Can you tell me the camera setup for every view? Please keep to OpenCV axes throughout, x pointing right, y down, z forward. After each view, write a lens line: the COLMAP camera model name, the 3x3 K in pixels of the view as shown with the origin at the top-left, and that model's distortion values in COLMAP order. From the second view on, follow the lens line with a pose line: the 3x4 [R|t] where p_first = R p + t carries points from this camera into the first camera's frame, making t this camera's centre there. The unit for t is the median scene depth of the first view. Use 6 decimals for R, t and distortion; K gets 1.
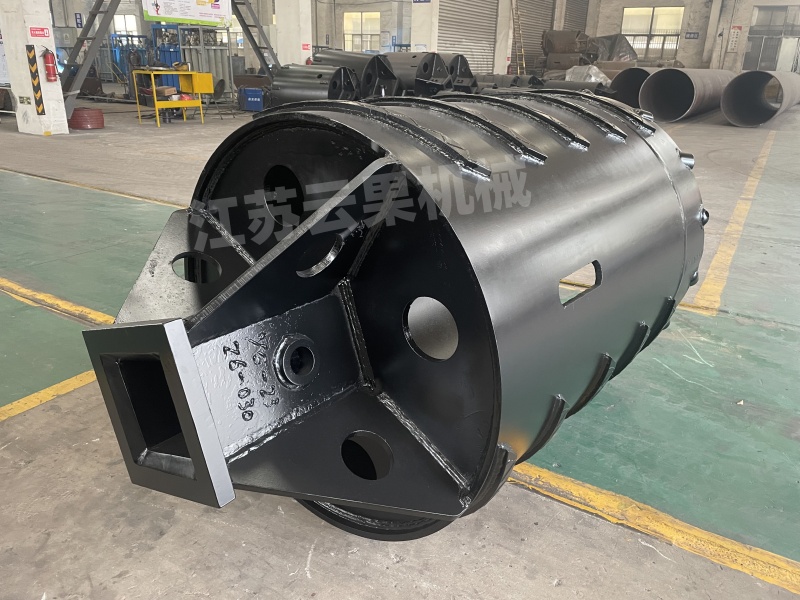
lens RADIAL K [[604.9, 0, 400.0], [0, 604.9, 300.0], [0, 0, 1]] dist [0.086264, -0.108844]
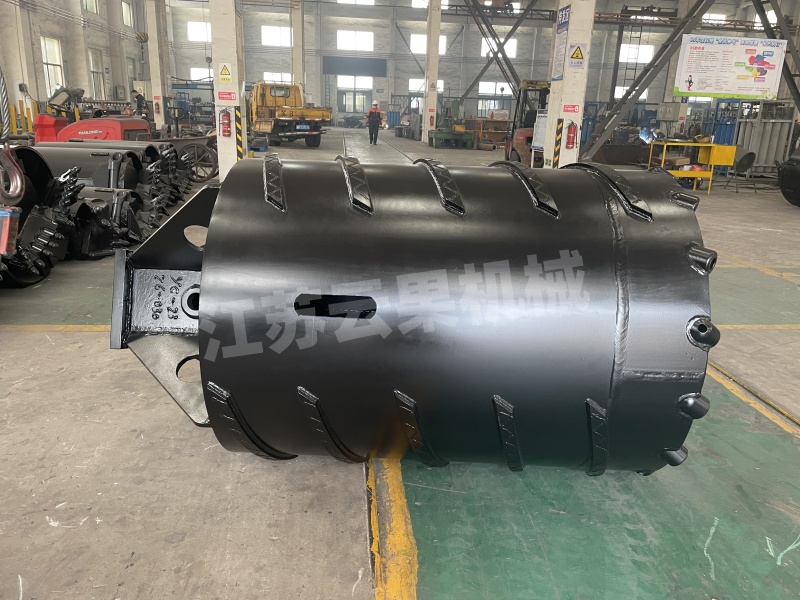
lens RADIAL K [[604.9, 0, 400.0], [0, 604.9, 300.0], [0, 0, 1]] dist [0.086264, -0.108844]
pose [[0.594494, 0.230910, -0.770232, 0.228888], [-0.310797, 0.949423, 0.044746, -0.023670], [0.741608, 0.212784, 0.636193, 0.055654]]
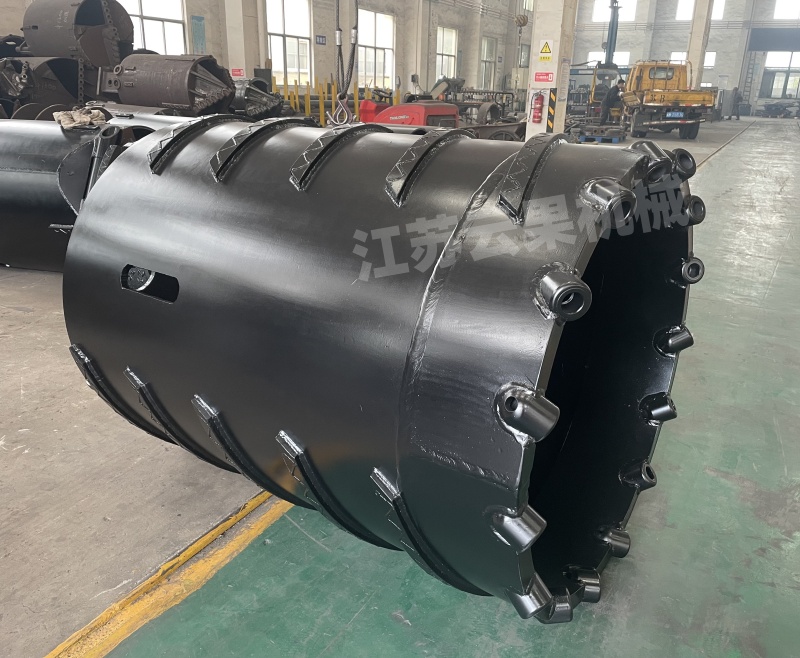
lens RADIAL K [[659.1, 0, 400.0], [0, 659.1, 329.0], [0, 0, 1]] dist [0.091936, -0.110555]
pose [[0.042355, 0.314991, -0.948149, 0.253767], [-0.386960, 0.880104, 0.275099, -0.078627], [0.921123, 0.355244, 0.159166, 0.217526]]
